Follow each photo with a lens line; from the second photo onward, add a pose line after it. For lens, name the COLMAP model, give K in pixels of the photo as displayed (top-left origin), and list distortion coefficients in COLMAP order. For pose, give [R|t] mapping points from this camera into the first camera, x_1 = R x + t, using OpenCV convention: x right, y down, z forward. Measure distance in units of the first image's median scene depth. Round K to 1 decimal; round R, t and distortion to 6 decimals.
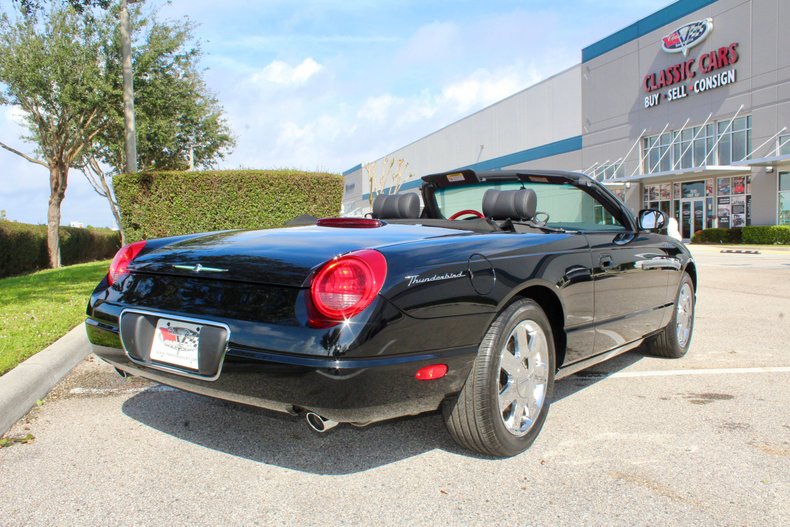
lens RADIAL K [[691.8, 0, 394.9], [0, 691.8, 264.5], [0, 0, 1]] dist [-0.158473, 0.149070]
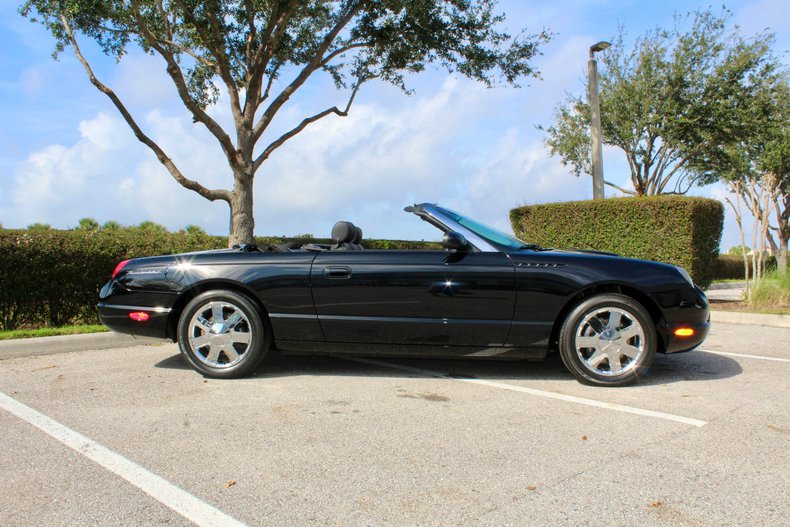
lens RADIAL K [[738.8, 0, 394.4], [0, 738.8, 266.2], [0, 0, 1]] dist [-0.160970, 0.194196]
pose [[0.522095, 0.011832, -0.852805, 0.599056], [-0.044508, 0.998919, -0.013389, -0.001035], [0.851725, 0.044947, 0.522058, 0.119691]]
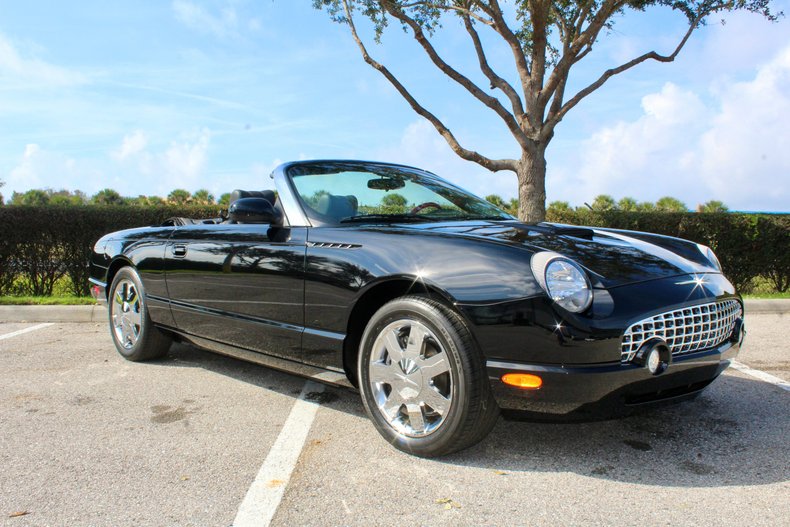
lens RADIAL K [[738.8, 0, 394.4], [0, 738.8, 266.2], [0, 0, 1]] dist [-0.160970, 0.194196]
pose [[-0.176495, 0.046569, -0.983199, 0.537853], [-0.057041, 0.996718, 0.057449, -0.025711], [0.982647, 0.066222, -0.173260, 0.579056]]
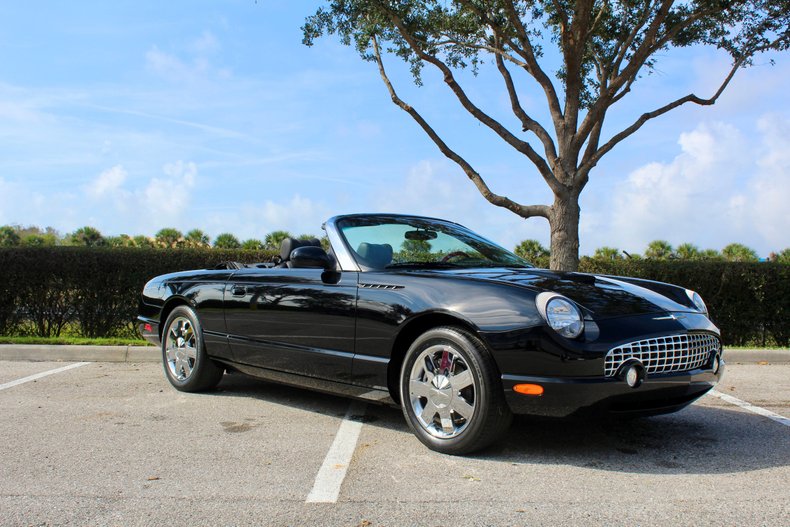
lens RADIAL K [[868.1, 0, 405.8], [0, 868.1, 277.4], [0, 0, 1]] dist [-0.142870, 0.345045]
pose [[-0.187342, -0.005723, -0.982278, 0.694116], [-0.069292, 0.997569, 0.007403, -0.023813], [0.979848, 0.069451, -0.187283, 0.598333]]
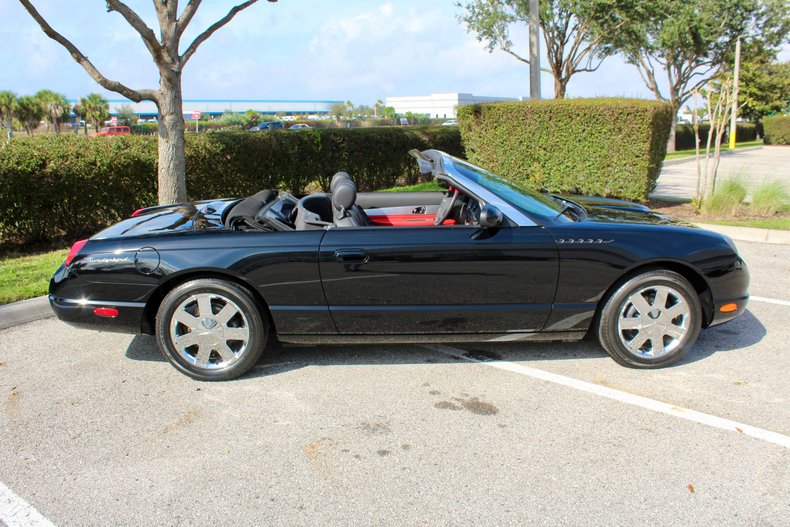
lens RADIAL K [[691.8, 0, 394.9], [0, 691.8, 264.5], [0, 0, 1]] dist [-0.158473, 0.149070]
pose [[0.640284, 0.159645, -0.751365, 0.450802], [-0.029428, 0.982544, 0.183686, -0.075657], [0.767574, -0.095500, 0.633806, 0.118656]]
